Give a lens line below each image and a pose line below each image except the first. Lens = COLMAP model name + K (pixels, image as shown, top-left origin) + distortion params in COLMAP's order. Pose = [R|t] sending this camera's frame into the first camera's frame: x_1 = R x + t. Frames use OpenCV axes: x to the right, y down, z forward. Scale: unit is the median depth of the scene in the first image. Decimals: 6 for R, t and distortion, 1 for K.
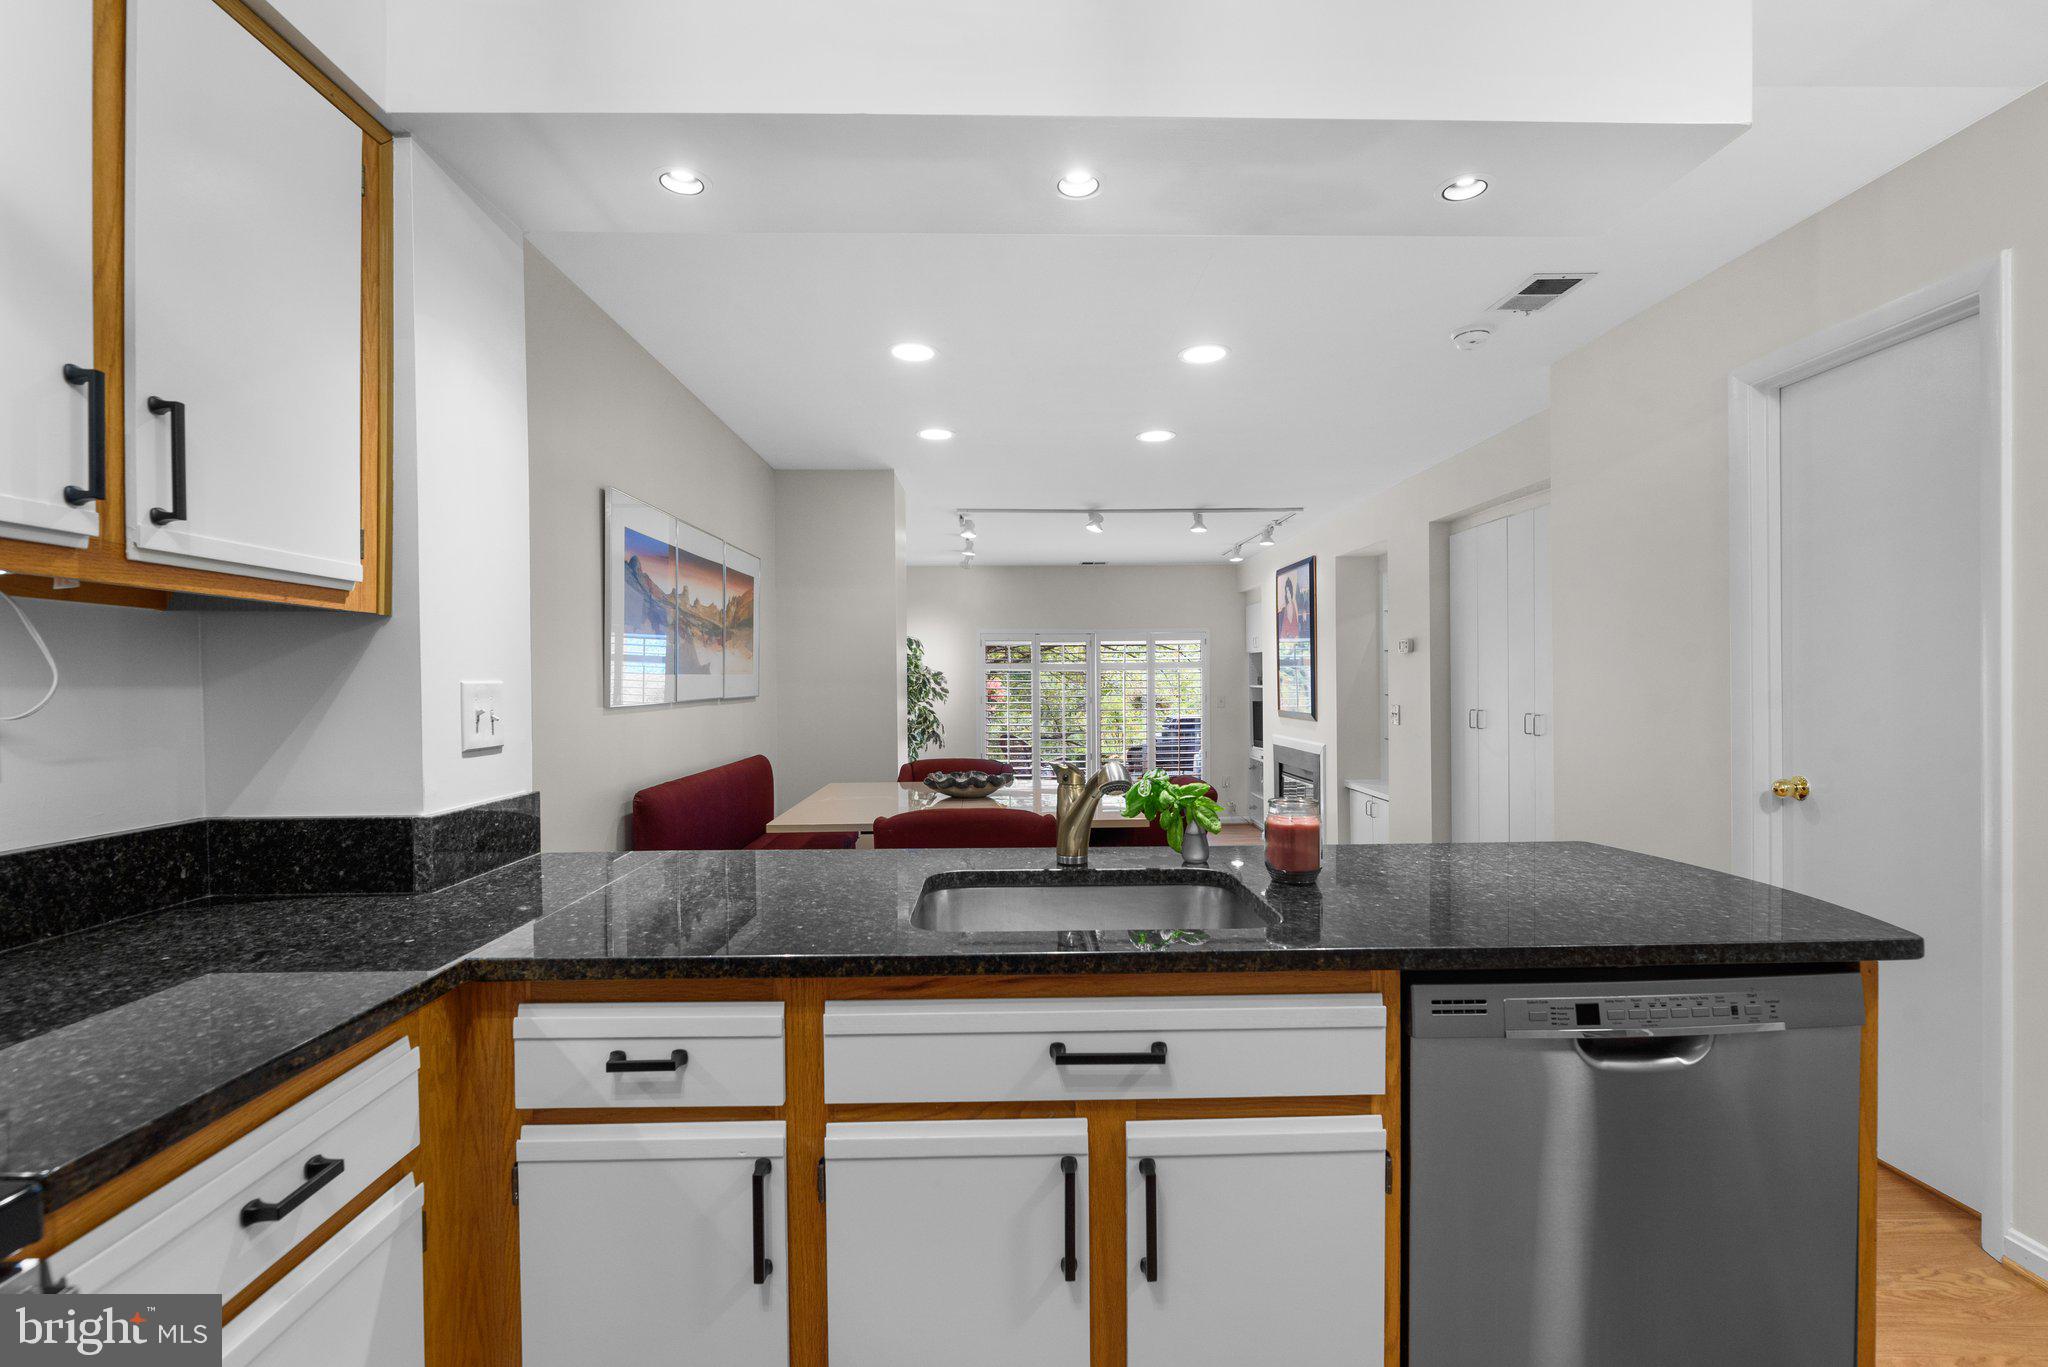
lens RADIAL K [[915.6, 0, 1028.9], [0, 915.6, 685.3], [0, 0, 1]] dist [0.000140, 0.002289]
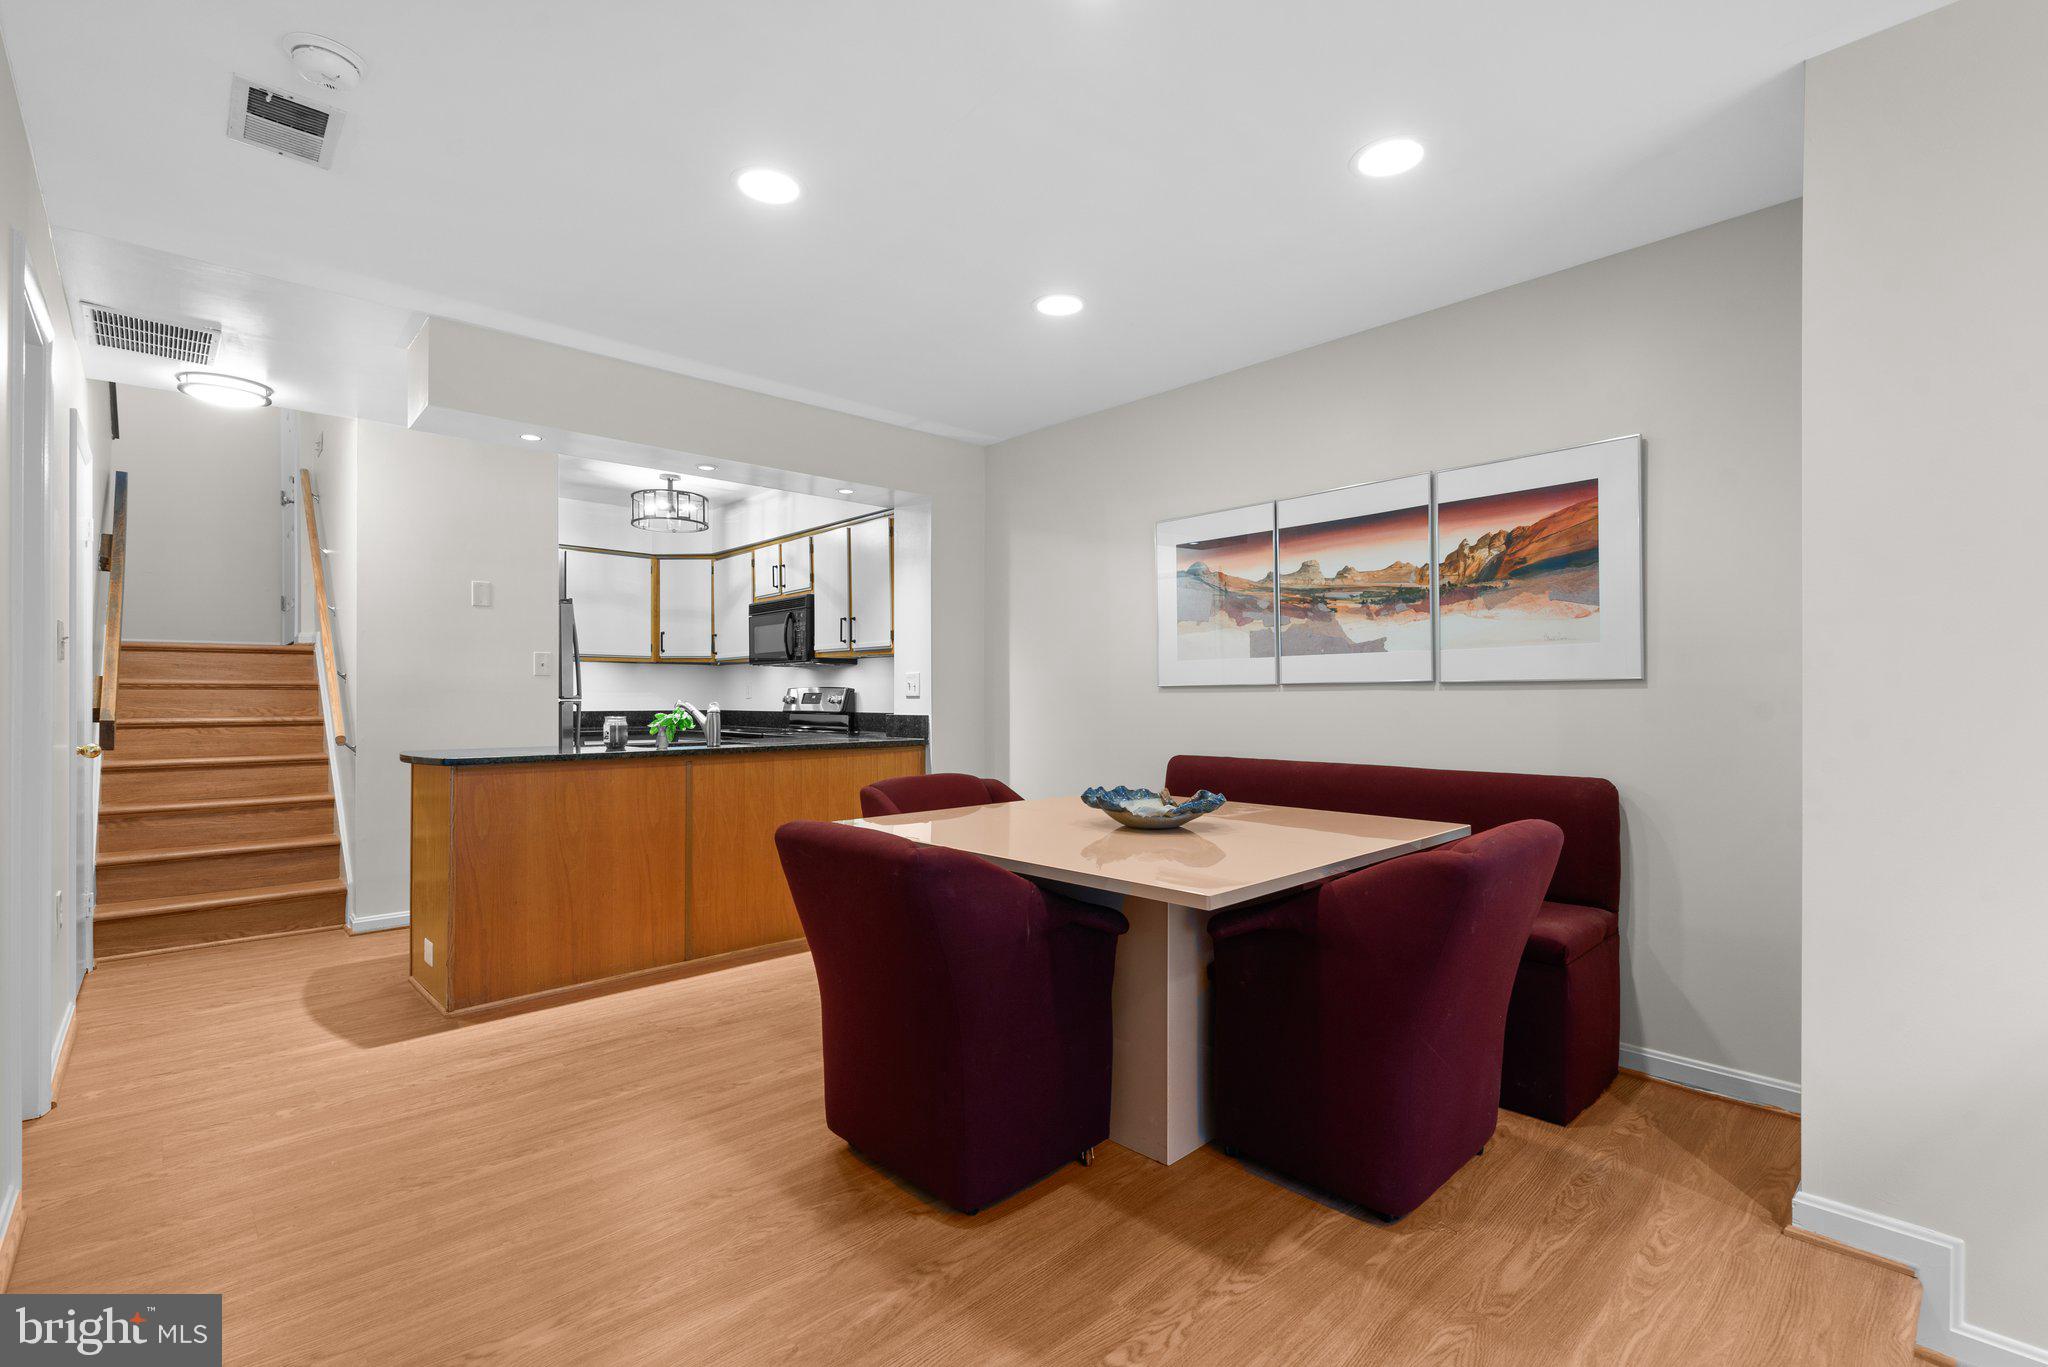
lens RADIAL K [[915.6, 0, 1019.3], [0, 915.6, 700.0], [0, 0, 1]] dist [0.000140, 0.002289]
pose [[-0.749666, 0.009572, -0.661747, 1.016959], [0.002456, 0.999929, 0.011681, 0.046946], [0.661812, 0.007131, -0.749636, 3.285326]]
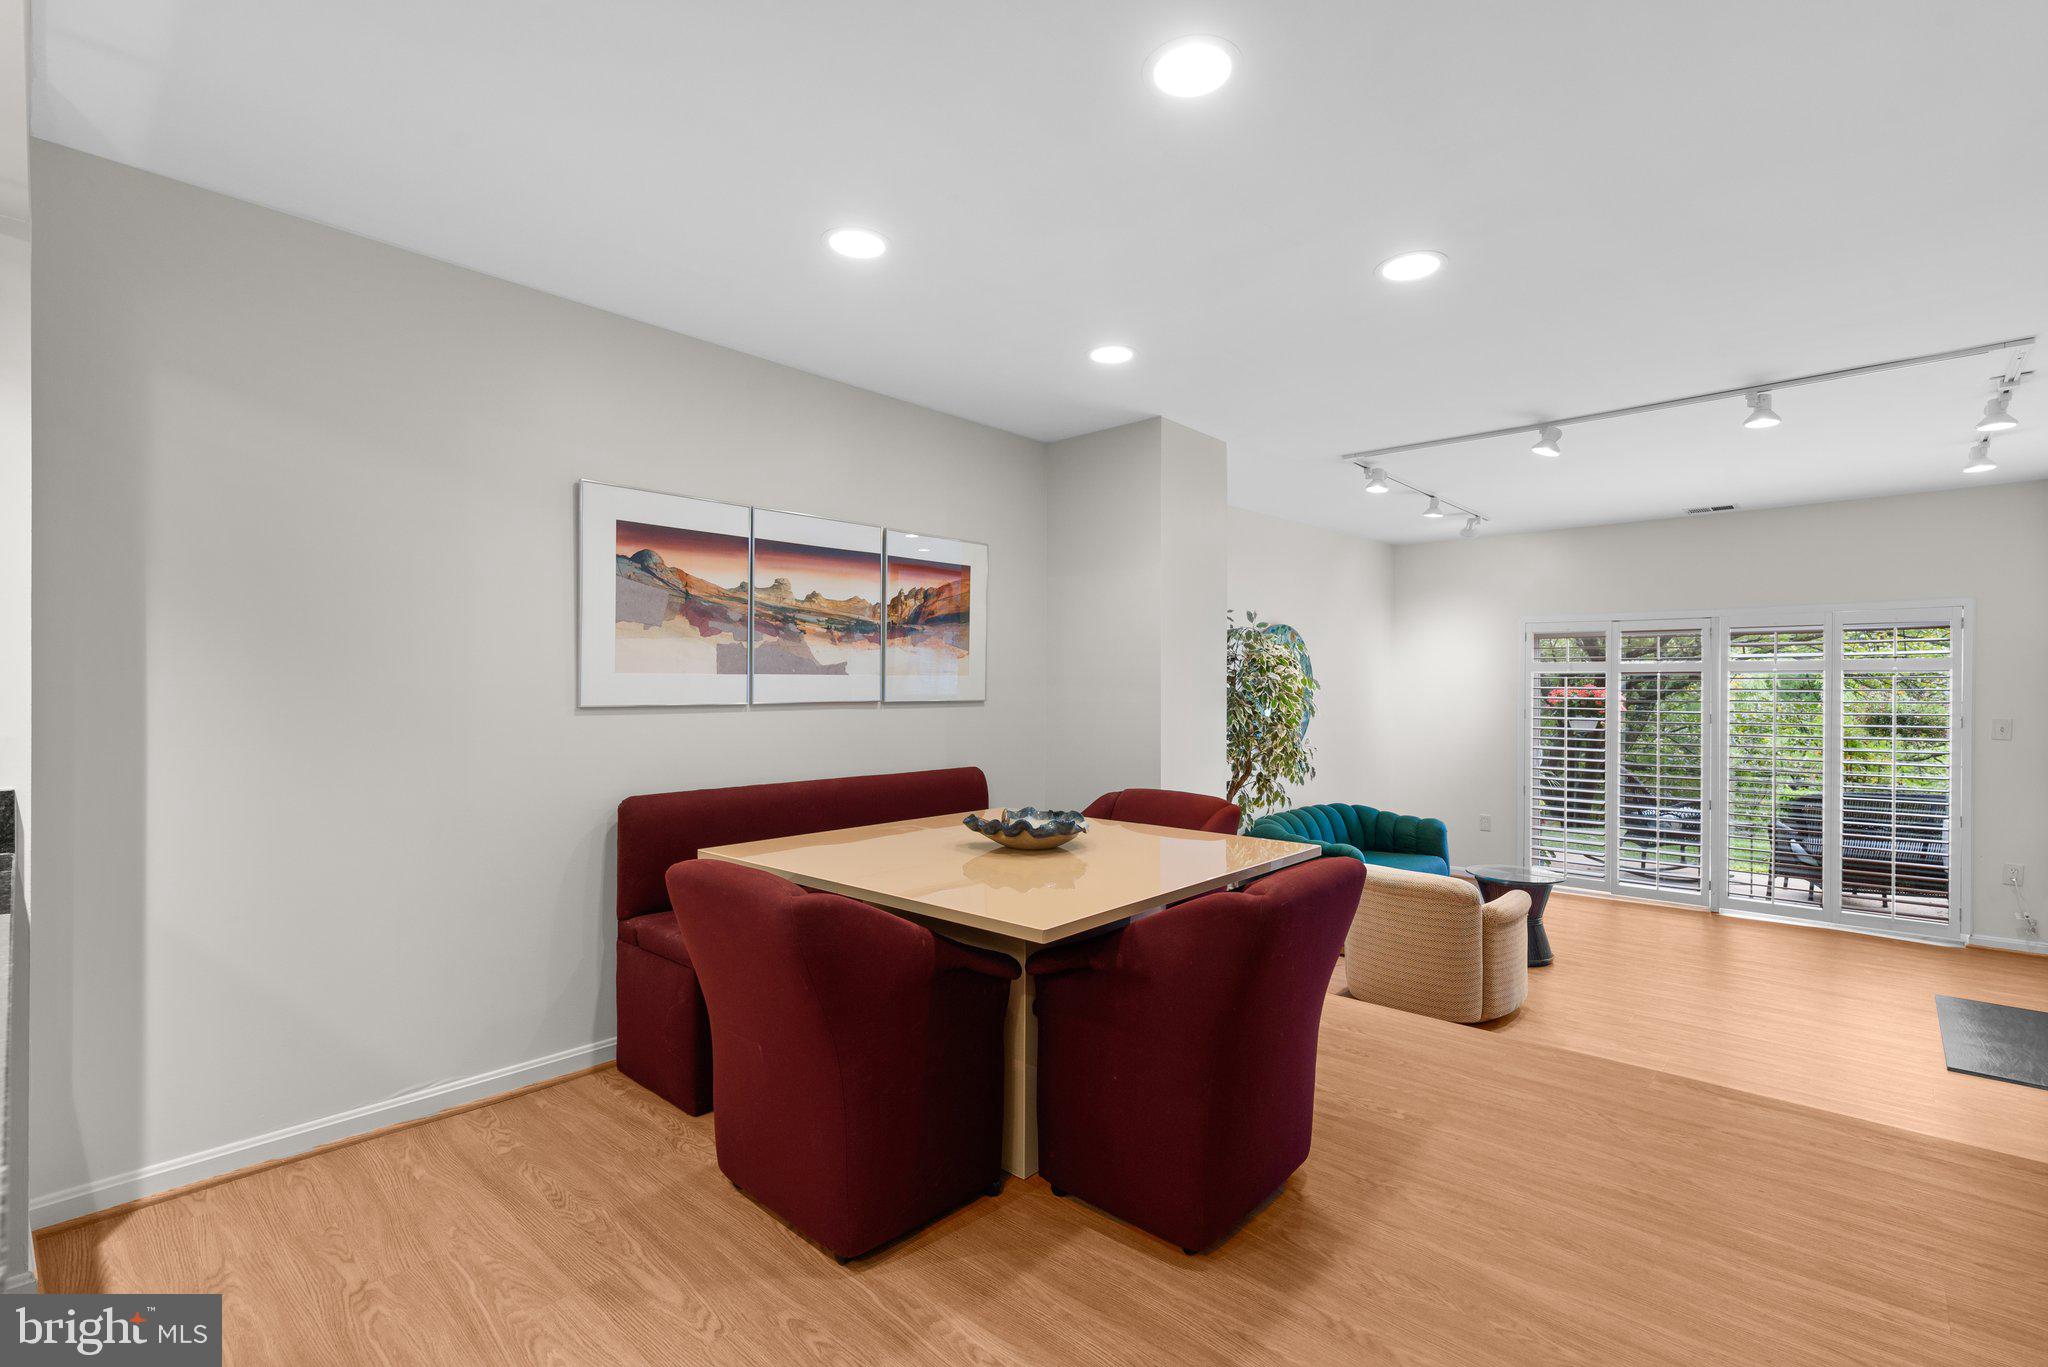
lens RADIAL K [[915.6, 0, 1040.1], [0, 915.6, 677.7], [0, 0, 1]] dist [0.000140, 0.002289]
pose [[0.719149, 0.006209, -0.694828, 0.988852], [-0.015784, 0.999848, -0.007403, -0.013815], [0.694677, 0.016291, 0.719138, 1.134124]]
